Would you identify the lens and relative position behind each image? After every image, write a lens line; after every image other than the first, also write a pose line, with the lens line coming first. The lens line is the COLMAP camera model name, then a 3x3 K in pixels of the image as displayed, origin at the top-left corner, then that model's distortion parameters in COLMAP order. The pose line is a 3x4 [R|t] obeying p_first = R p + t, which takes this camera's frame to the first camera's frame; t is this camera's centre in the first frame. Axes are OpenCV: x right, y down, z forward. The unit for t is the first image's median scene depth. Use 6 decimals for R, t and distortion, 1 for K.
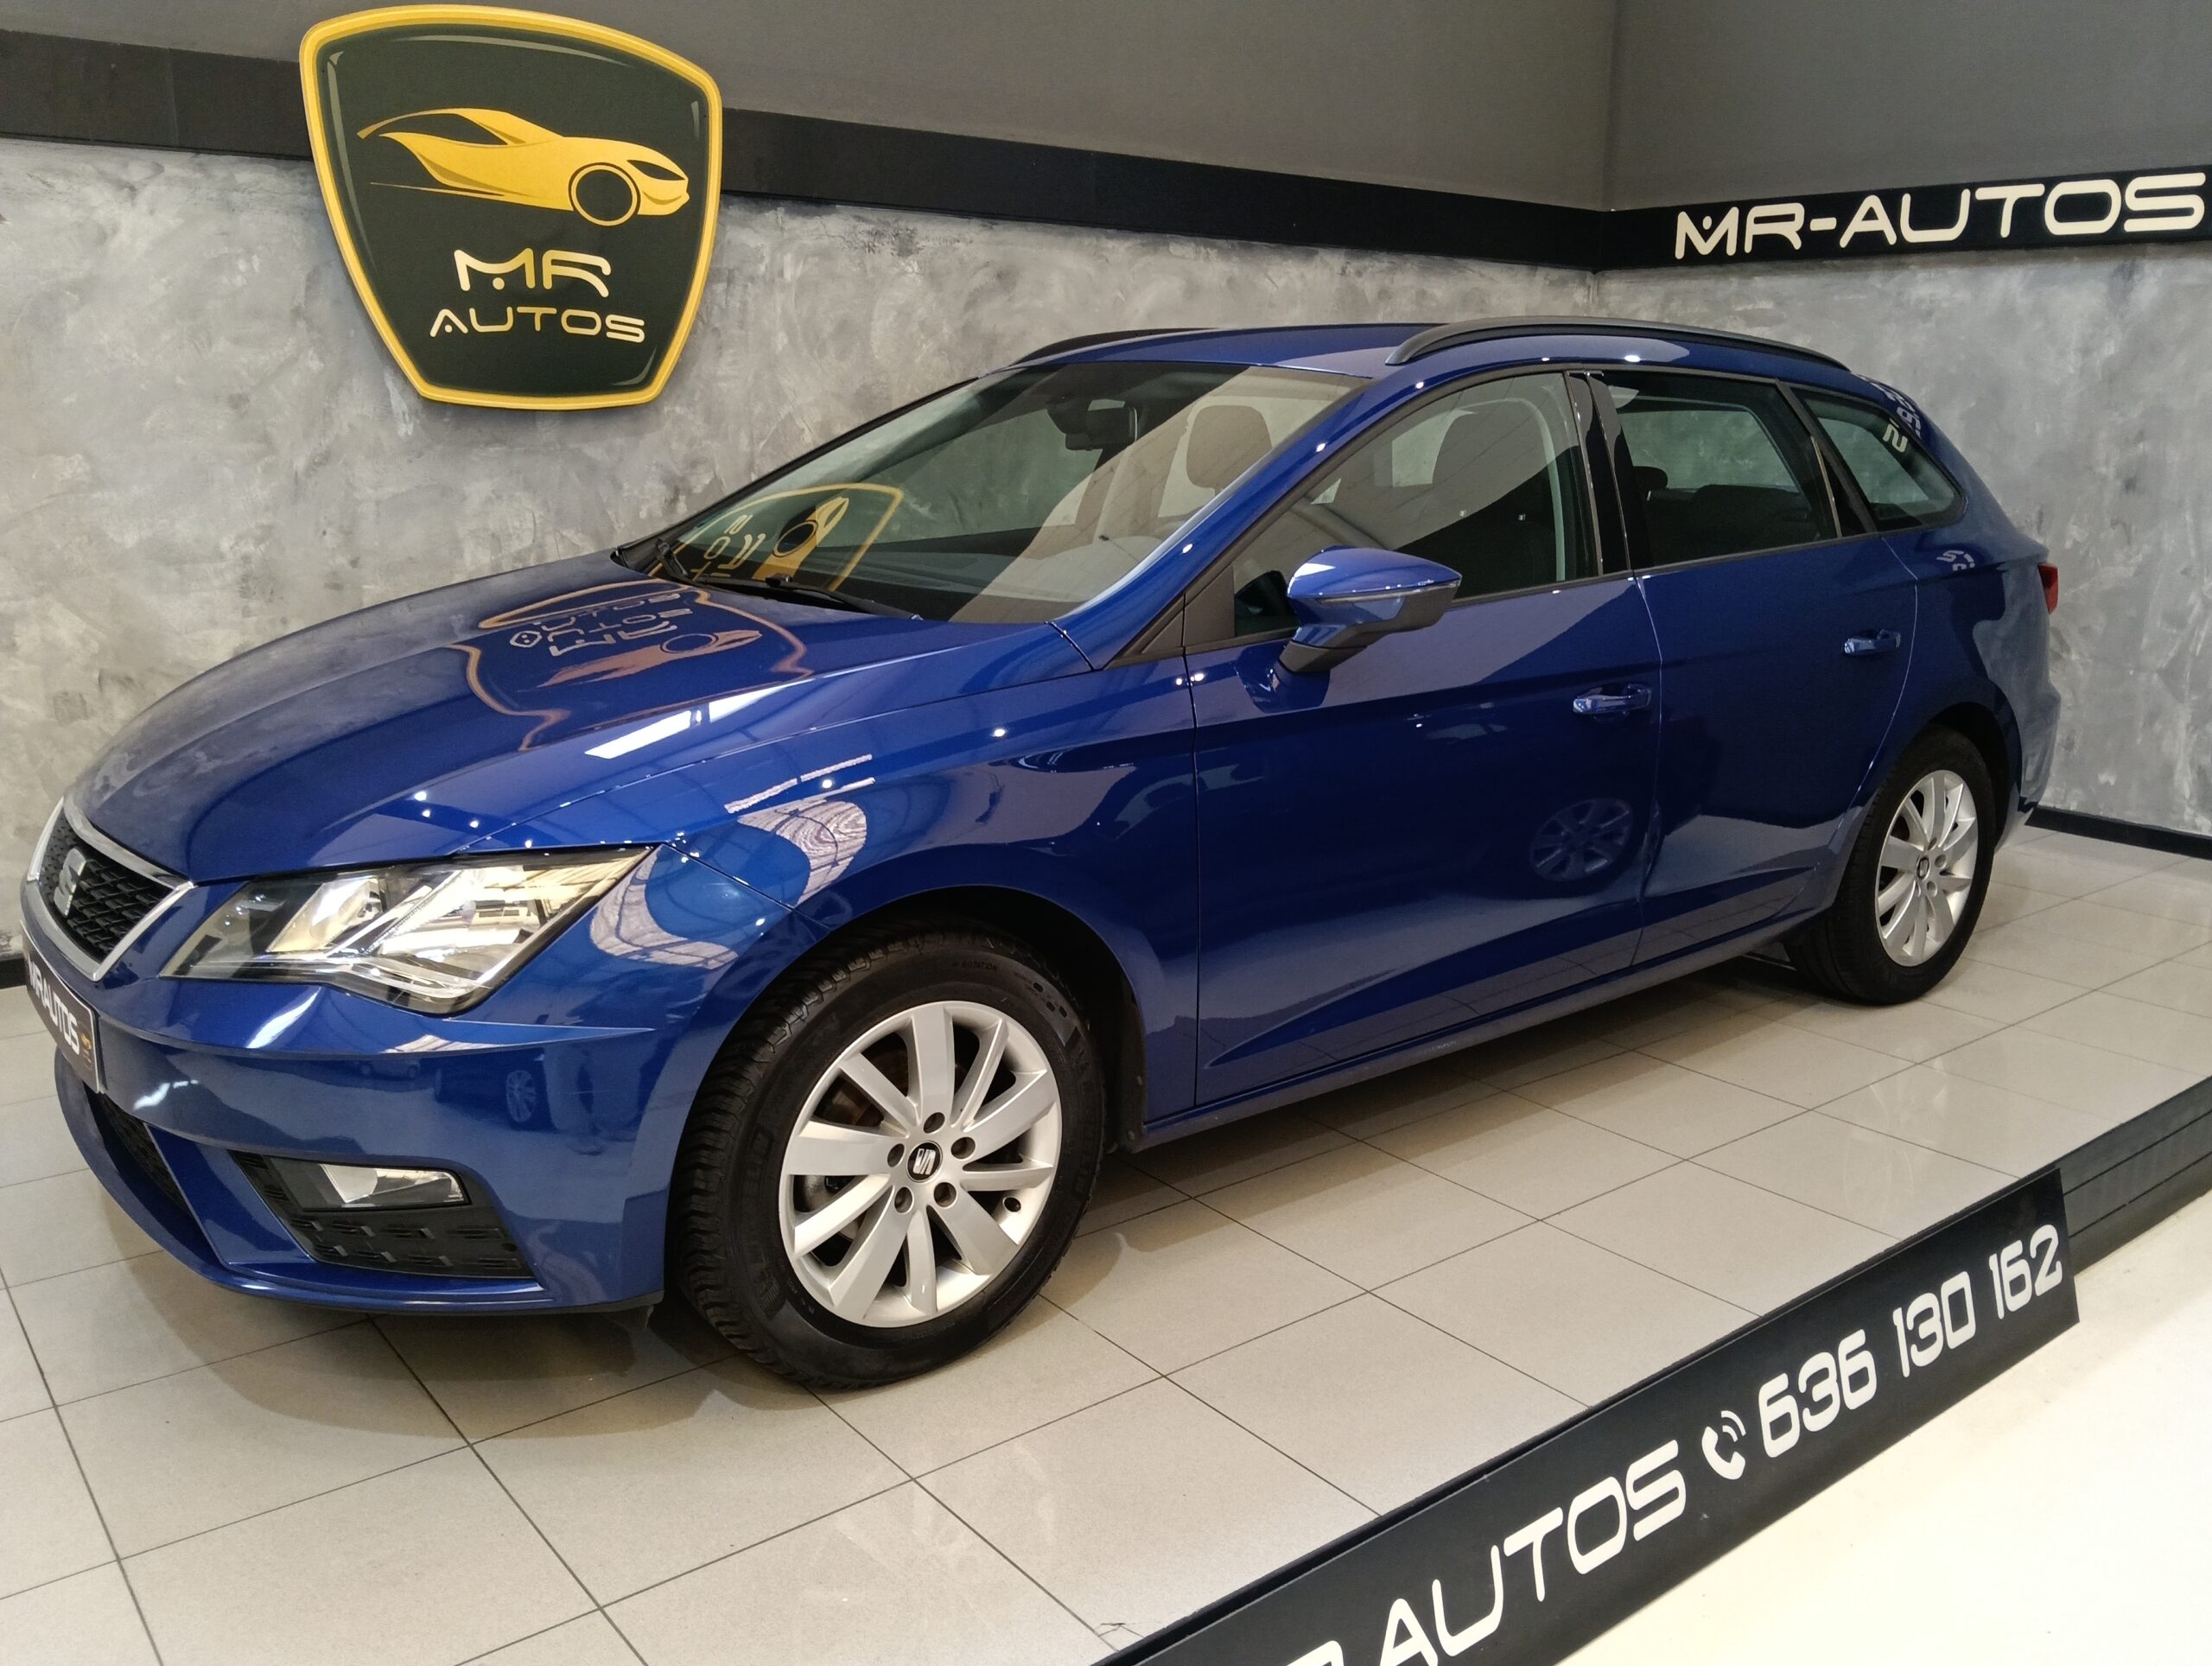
lens RADIAL K [[1810.1, 0, 1103.6], [0, 1810.1, 841.6], [0, 0, 1]] dist [0.029815, -0.076058]
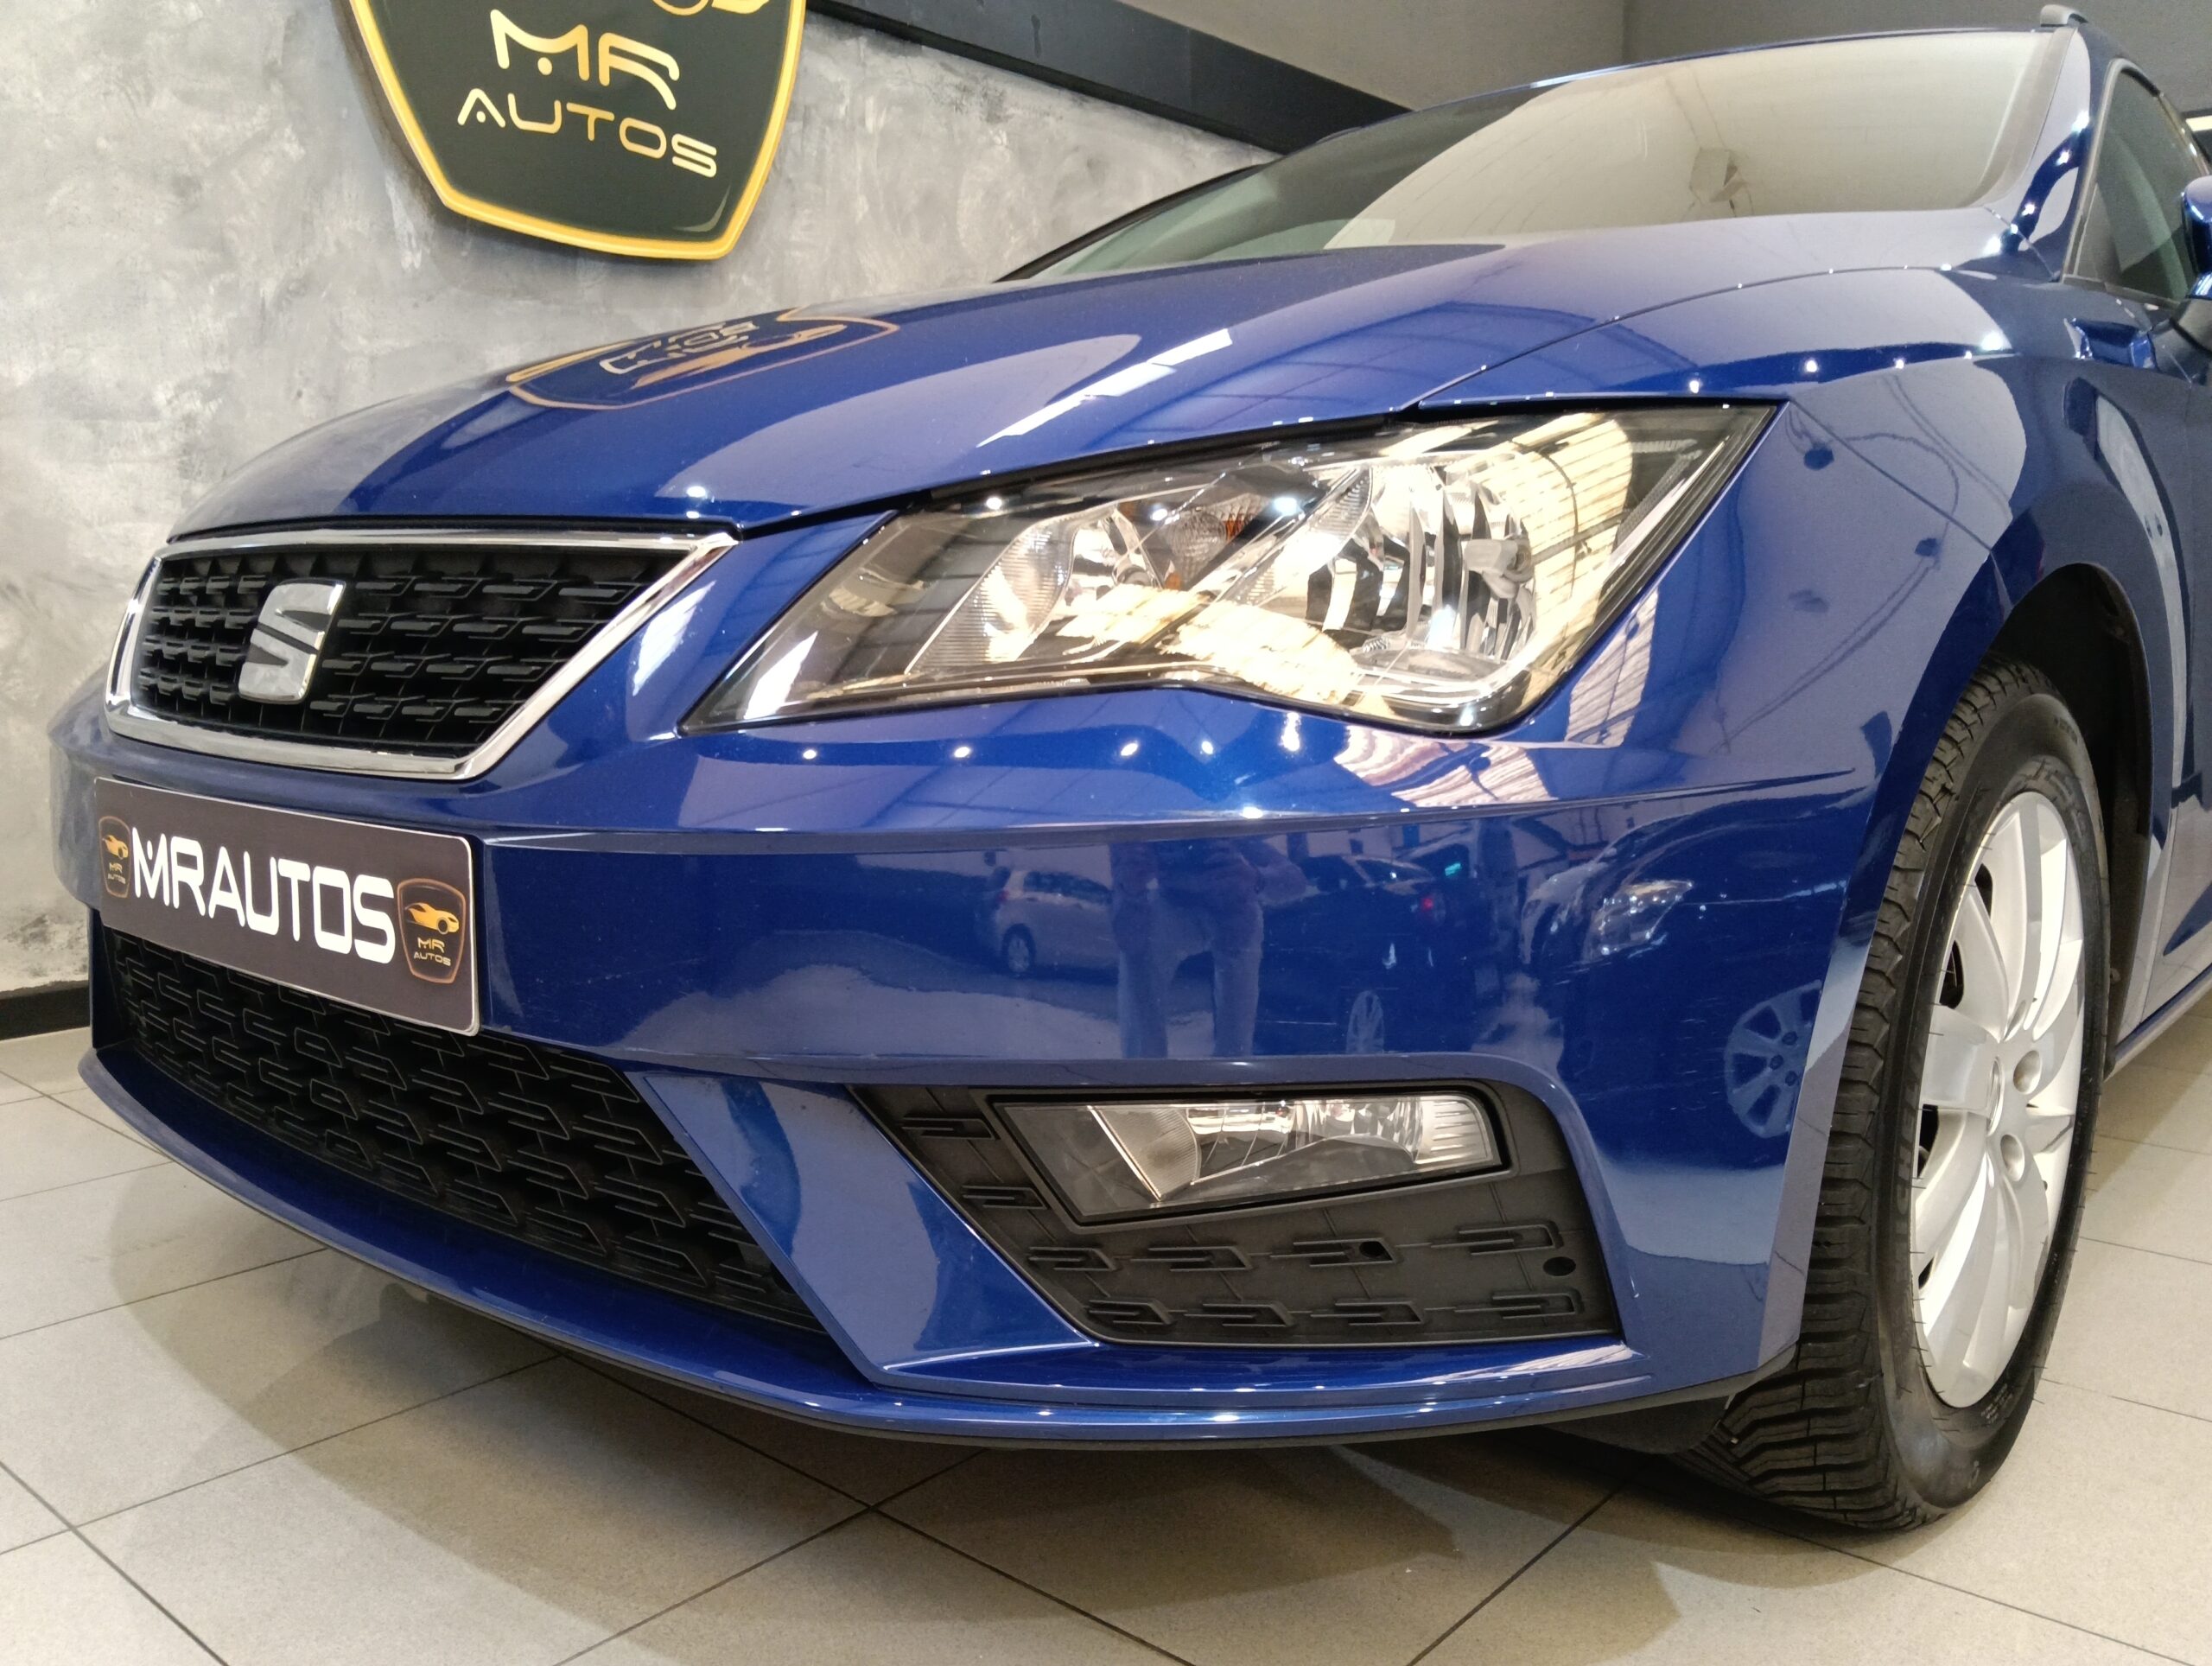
lens RADIAL K [[1802.9, 0, 1106.0], [0, 1802.9, 833.0], [0, 0, 1]] dist [0.013477, -0.046676]
pose [[0.981082, -0.039301, 0.189560, -0.251490], [0.057846, 0.993955, -0.093312, 0.073409], [-0.184747, 0.102512, 0.977425, 0.275783]]
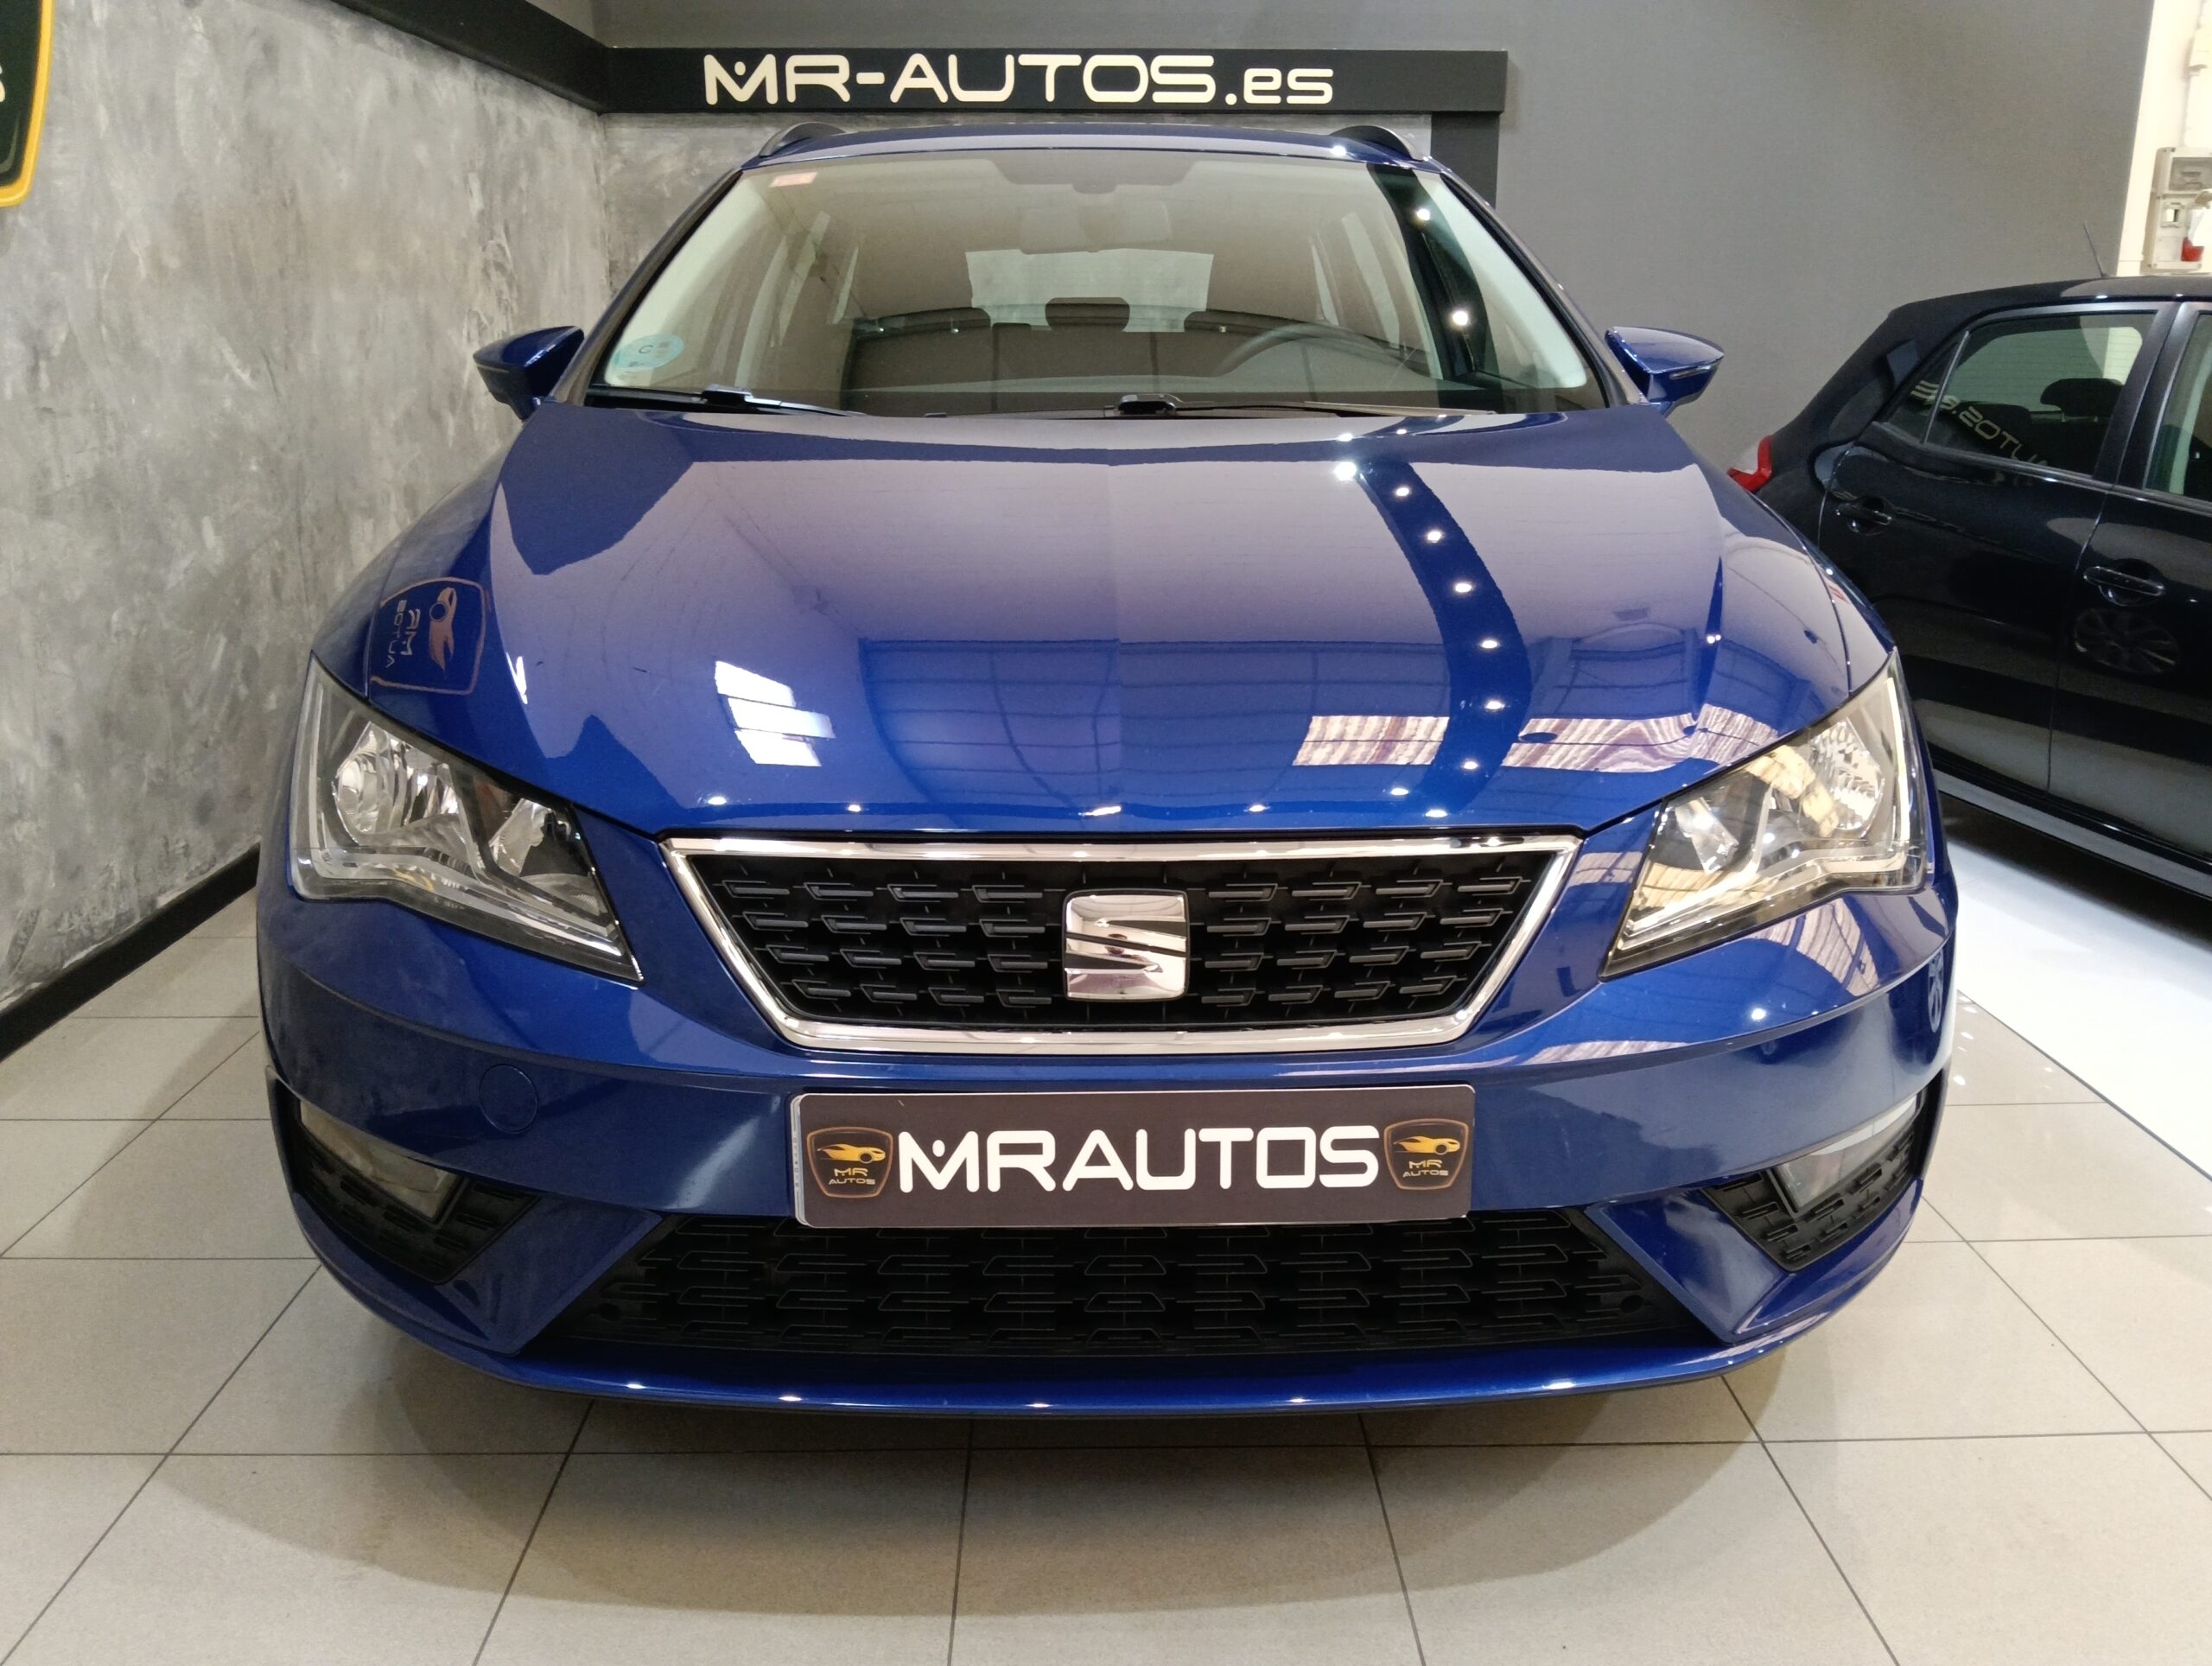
lens RADIAL K [[1810.1, 0, 1103.6], [0, 1810.1, 841.6], [0, 0, 1]] dist [0.029815, -0.076058]
pose [[0.604029, -0.233750, 0.761912, -0.556667], [0.197222, 0.970126, 0.141275, -0.050011], [-0.772174, 0.064932, 0.632085, 0.361174]]
